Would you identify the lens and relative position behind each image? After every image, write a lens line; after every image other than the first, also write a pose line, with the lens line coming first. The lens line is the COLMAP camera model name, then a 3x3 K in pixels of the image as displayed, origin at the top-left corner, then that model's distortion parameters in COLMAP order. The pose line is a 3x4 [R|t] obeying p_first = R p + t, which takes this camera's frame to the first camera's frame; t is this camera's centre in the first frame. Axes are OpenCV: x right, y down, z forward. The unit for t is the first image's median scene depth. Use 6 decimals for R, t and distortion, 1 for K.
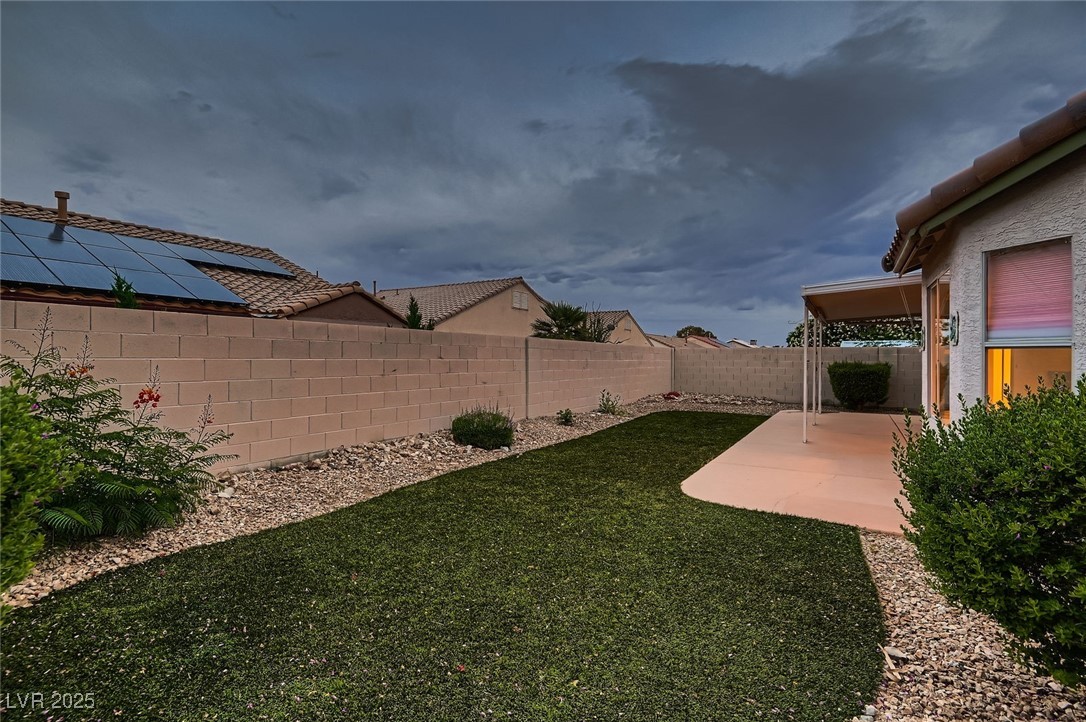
lens RADIAL K [[501.0, 0, 547.9], [0, 501.0, 360.8], [0, 0, 1]] dist [0.002043, -0.000595]
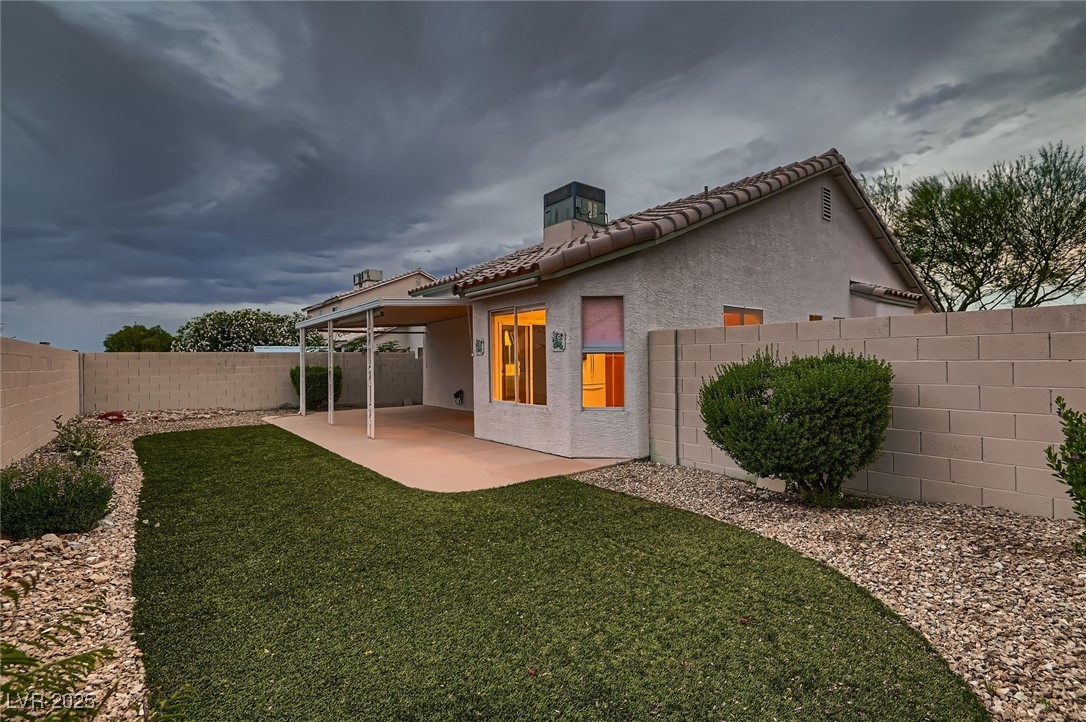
lens RADIAL K [[501.0, 0, 550.0], [0, 501.0, 358.9], [0, 0, 1]] dist [0.002043, -0.000595]
pose [[0.335287, -0.008410, 0.942079, -0.127809], [0.021997, 0.999757, 0.001096, -0.001464], [-0.941859, 0.020355, 0.335390, 0.089583]]
